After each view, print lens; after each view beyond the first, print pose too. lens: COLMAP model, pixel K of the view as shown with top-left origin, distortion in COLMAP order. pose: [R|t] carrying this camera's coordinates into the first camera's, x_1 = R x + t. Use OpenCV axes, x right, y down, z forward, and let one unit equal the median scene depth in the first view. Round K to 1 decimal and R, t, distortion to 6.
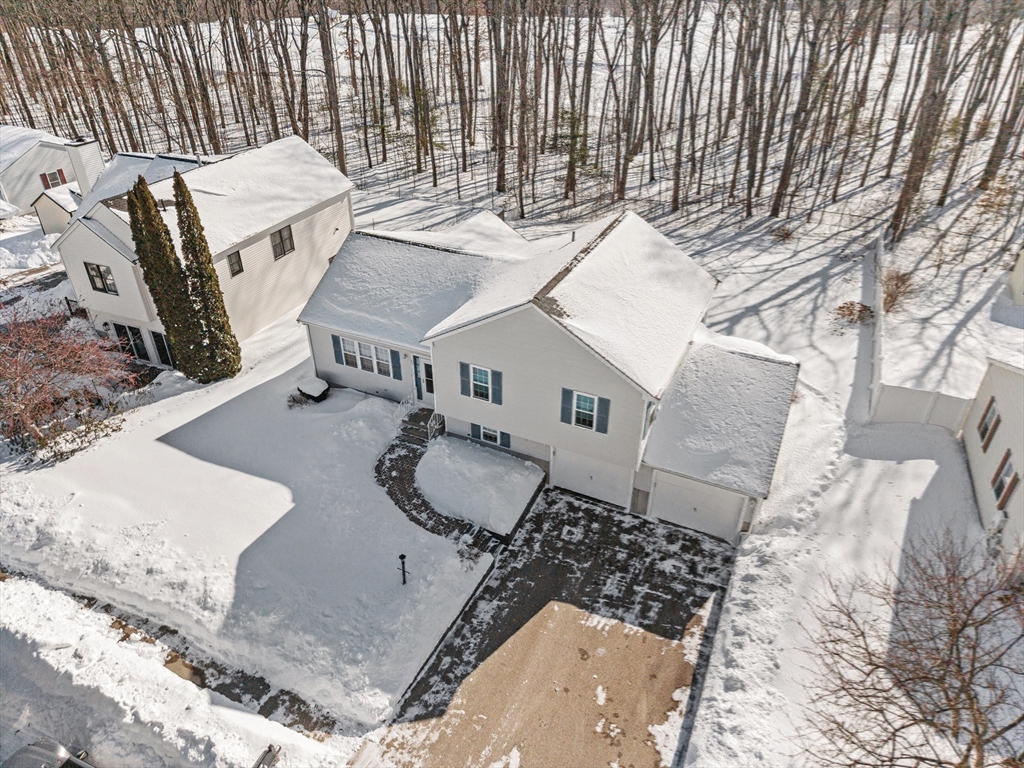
lens RADIAL K [[683.5, 0, 512.0], [0, 683.5, 384.0], [0, 0, 1]] dist [0.004646, -0.001990]
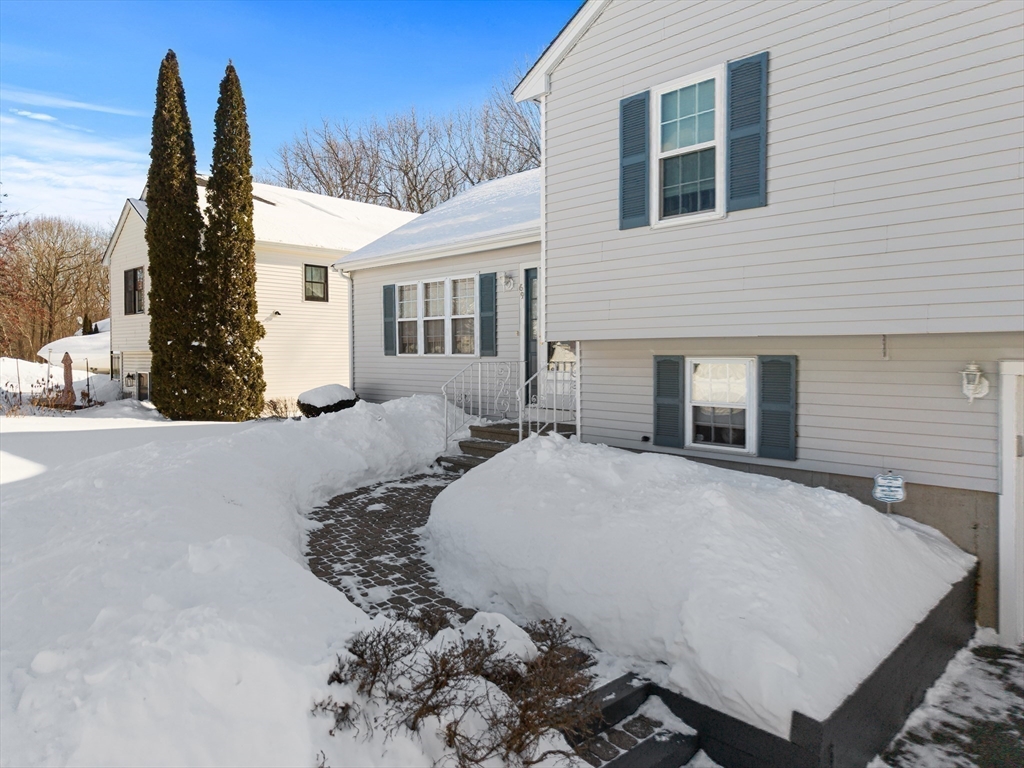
lens RADIAL K [[688.8, 0, 509.1], [0, 688.8, 369.4], [0, 0, 1]] dist [0.008424, -0.000828]
pose [[0.934260, 0.003948, -0.356571, -0.014237], [-0.187800, 0.855478, -0.482586, 0.253626], [0.303133, 0.517825, 0.799980, 0.889710]]
